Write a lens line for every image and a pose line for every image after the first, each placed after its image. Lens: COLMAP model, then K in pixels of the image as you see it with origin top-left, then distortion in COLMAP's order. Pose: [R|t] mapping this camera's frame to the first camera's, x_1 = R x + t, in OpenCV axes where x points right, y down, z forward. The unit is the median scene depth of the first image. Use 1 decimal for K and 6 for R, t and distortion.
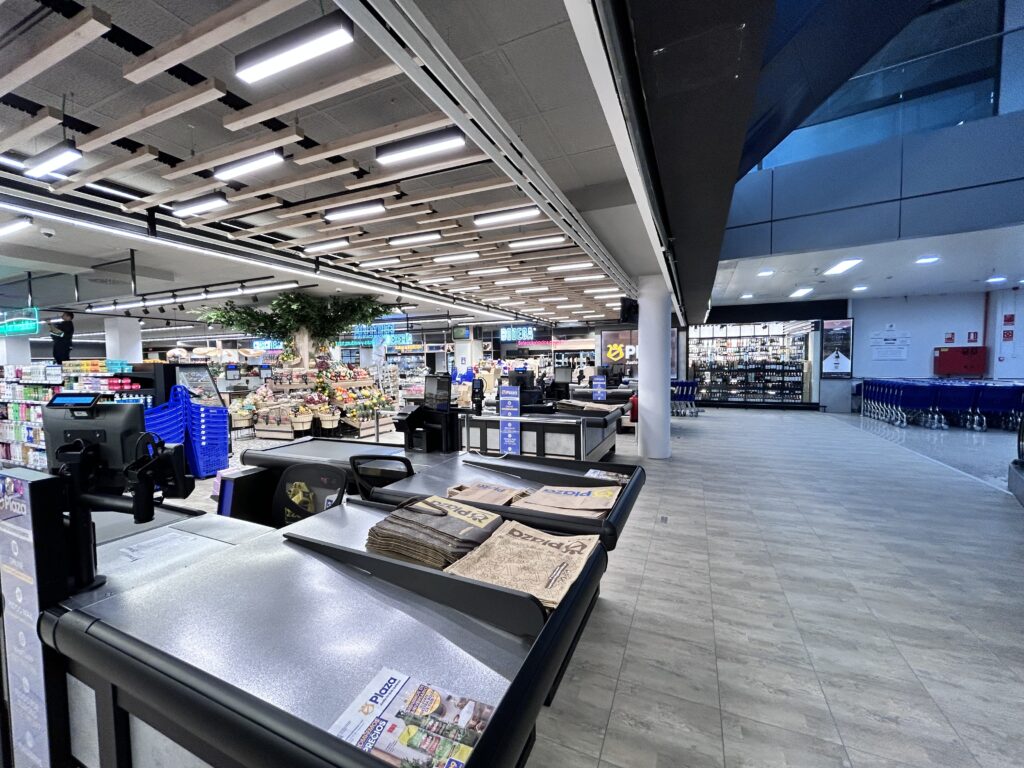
lens RADIAL K [[417.1, 0, 522.0], [0, 417.1, 381.5], [0, 0, 1]] dist [0.001629, 0.000274]
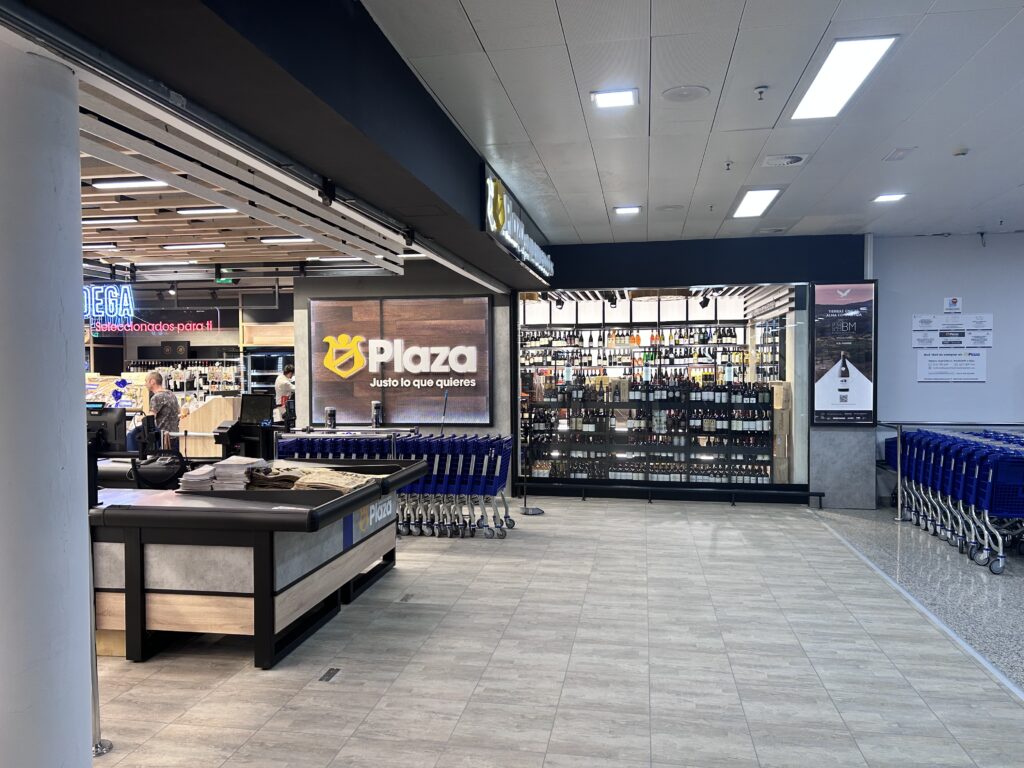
lens RADIAL K [[766.7, 0, 508.2], [0, 766.7, 387.2], [0, 0, 1]] dist [-0.001239, -0.005143]
pose [[0.976862, 0.001999, 0.213862, 0.251214], [0.003363, 0.999689, -0.024705, -0.025883], [-0.213845, 0.024853, 0.976551, 0.310812]]
